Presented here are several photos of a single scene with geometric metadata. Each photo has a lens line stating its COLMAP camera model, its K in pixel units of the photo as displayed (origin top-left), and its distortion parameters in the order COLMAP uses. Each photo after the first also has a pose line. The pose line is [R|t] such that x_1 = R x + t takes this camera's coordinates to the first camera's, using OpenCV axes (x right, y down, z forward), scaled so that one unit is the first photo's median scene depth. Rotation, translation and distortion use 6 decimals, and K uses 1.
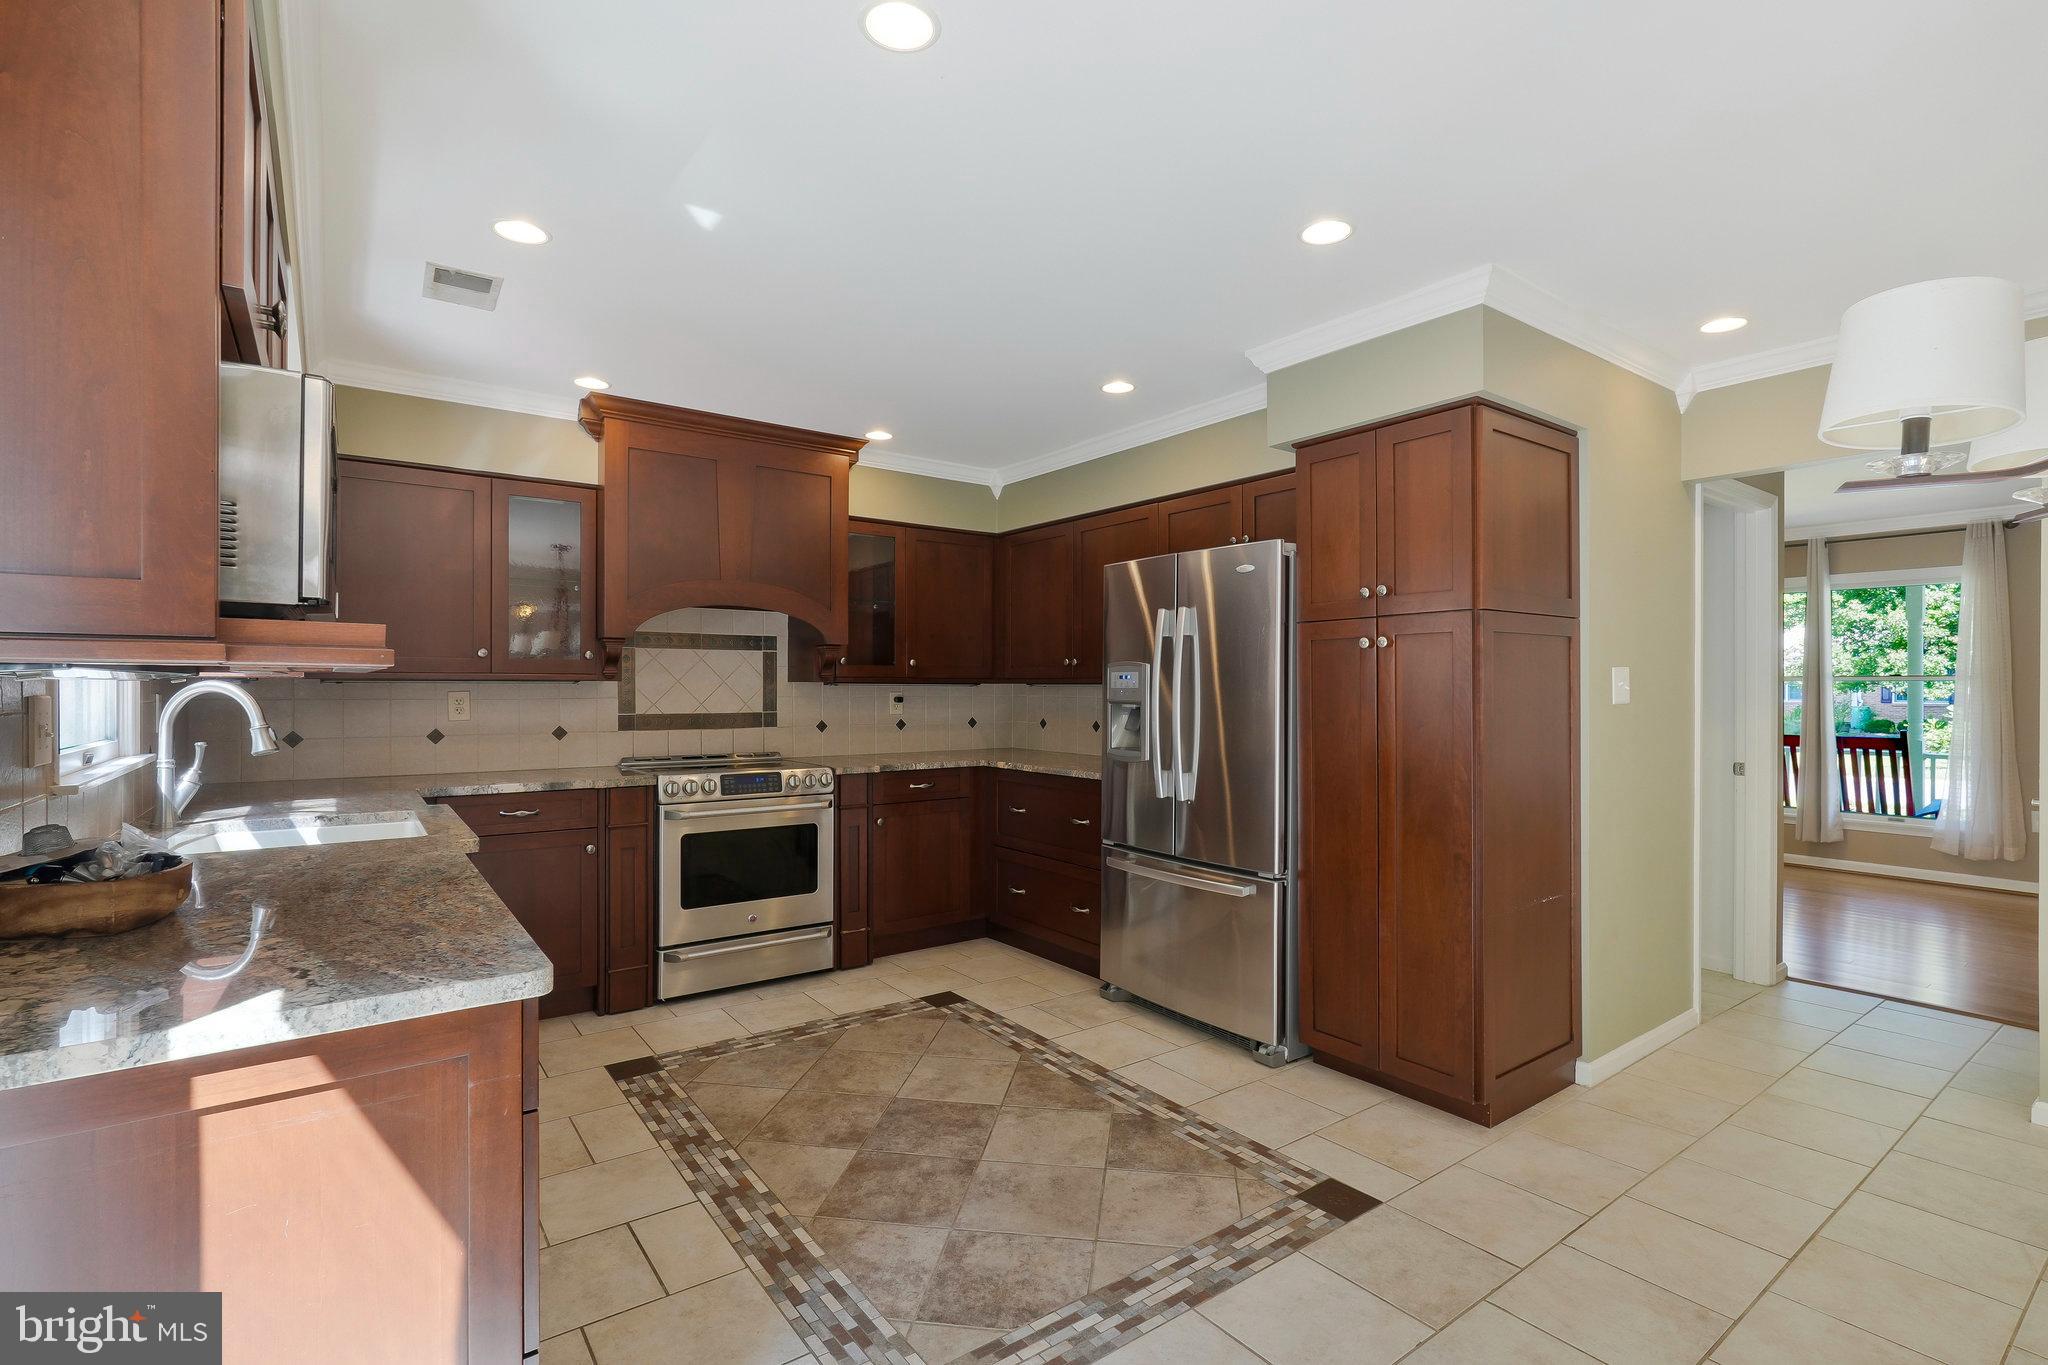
lens RADIAL K [[949.4, 0, 1028.8], [0, 949.4, 683.0], [0, 0, 1]] dist [0.000850, 0.000582]
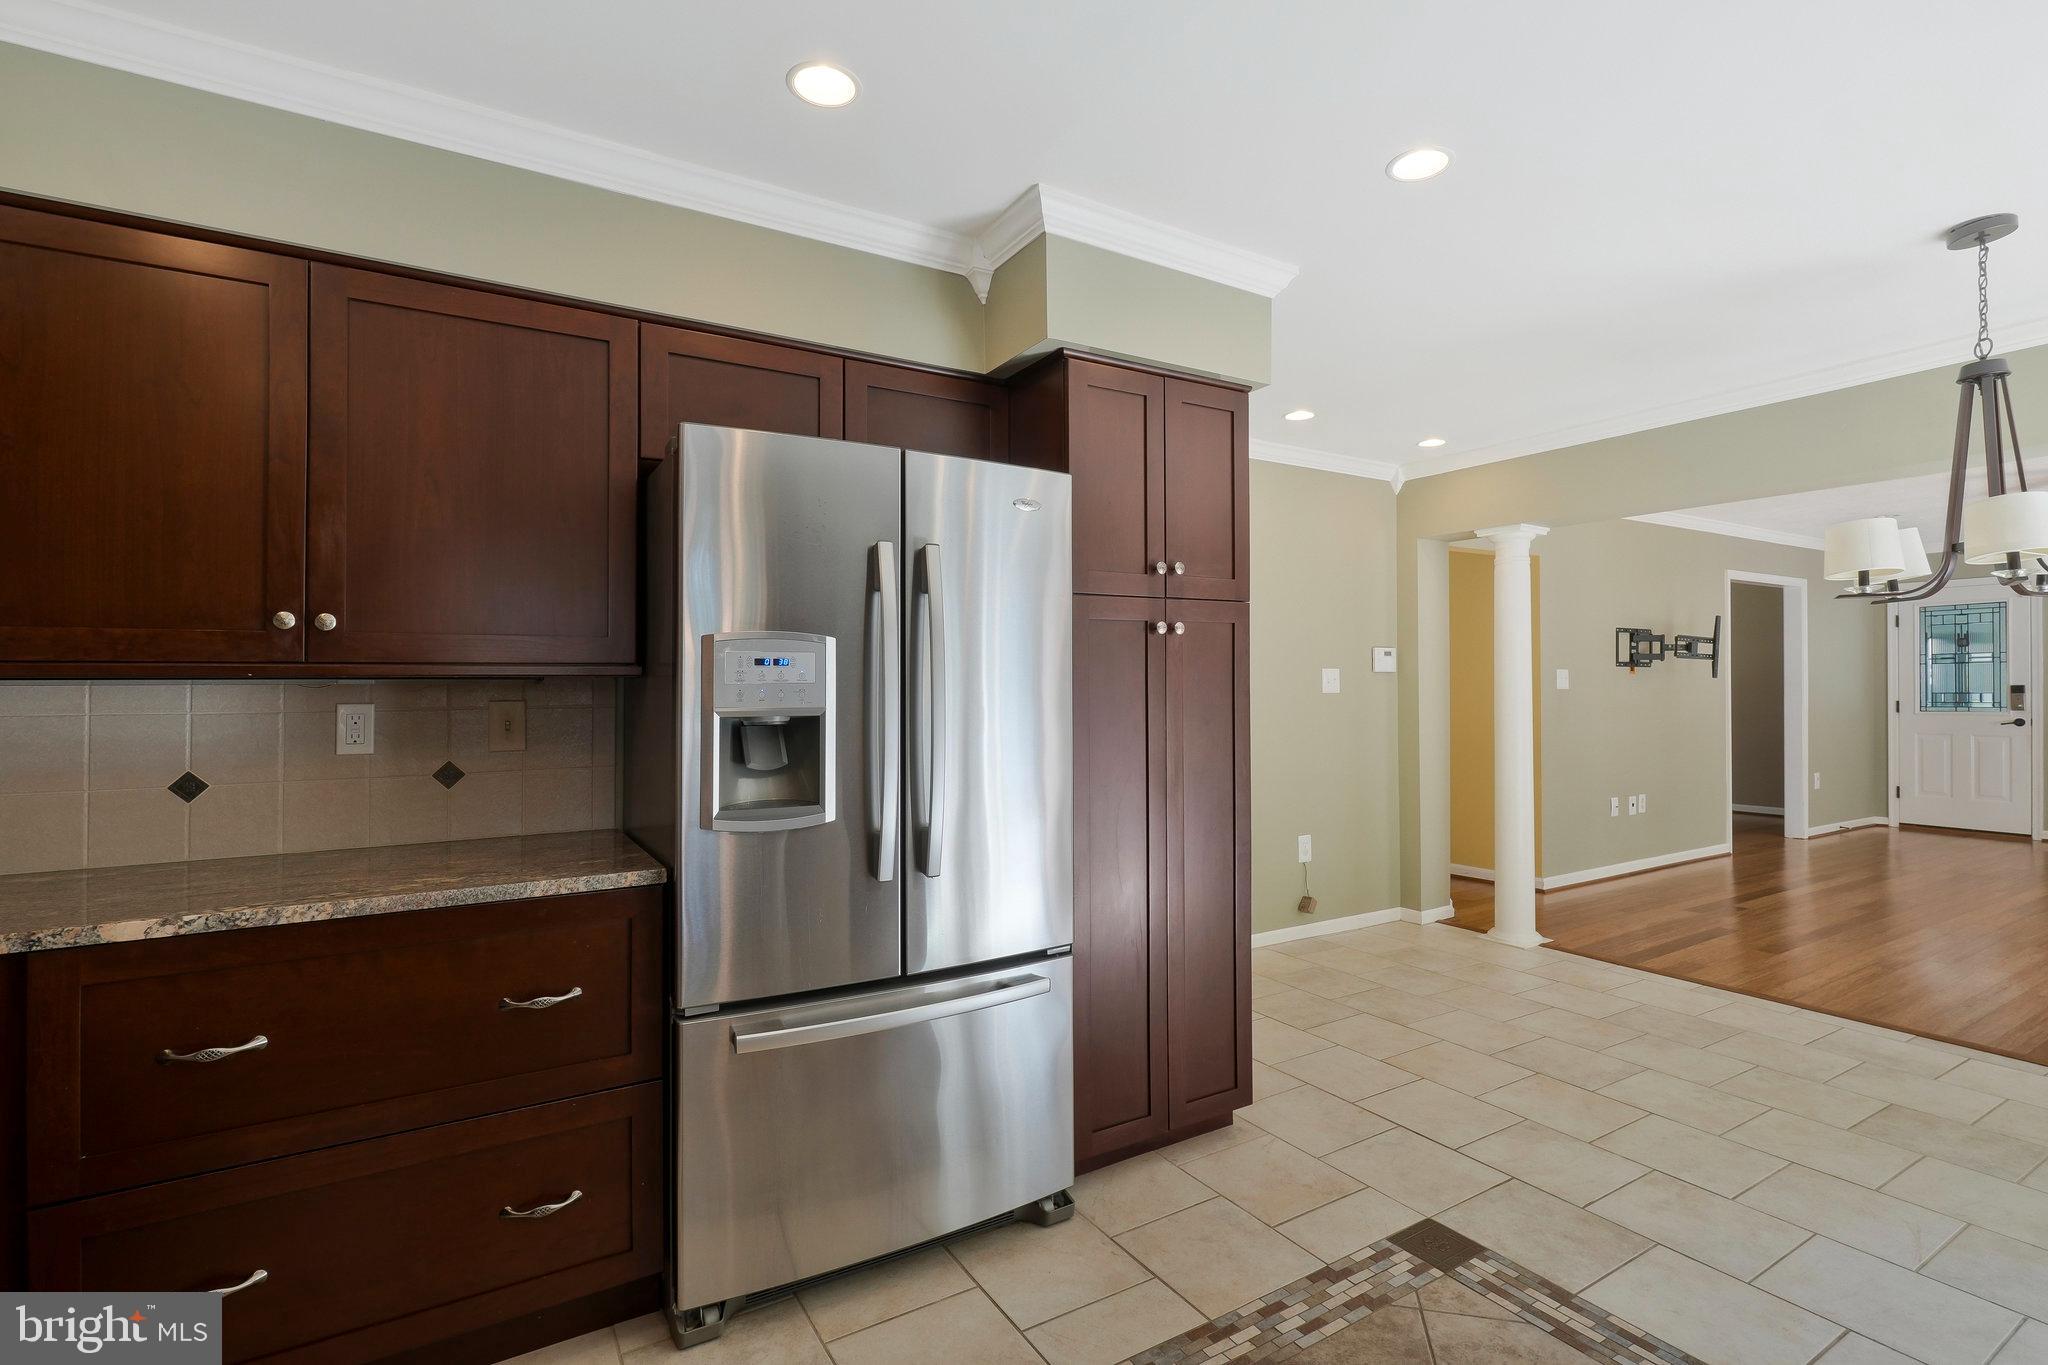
lens RADIAL K [[952.4, 0, 1024.9], [0, 952.4, 675.6], [0, 0, 1]] dist [-0.001216, 0.000224]
pose [[0.092516, 0.009128, 0.995669, -0.430354], [0.001704, 0.999955, -0.009326, 0.007299], [-0.995710, 0.002560, 0.092496, 0.910243]]
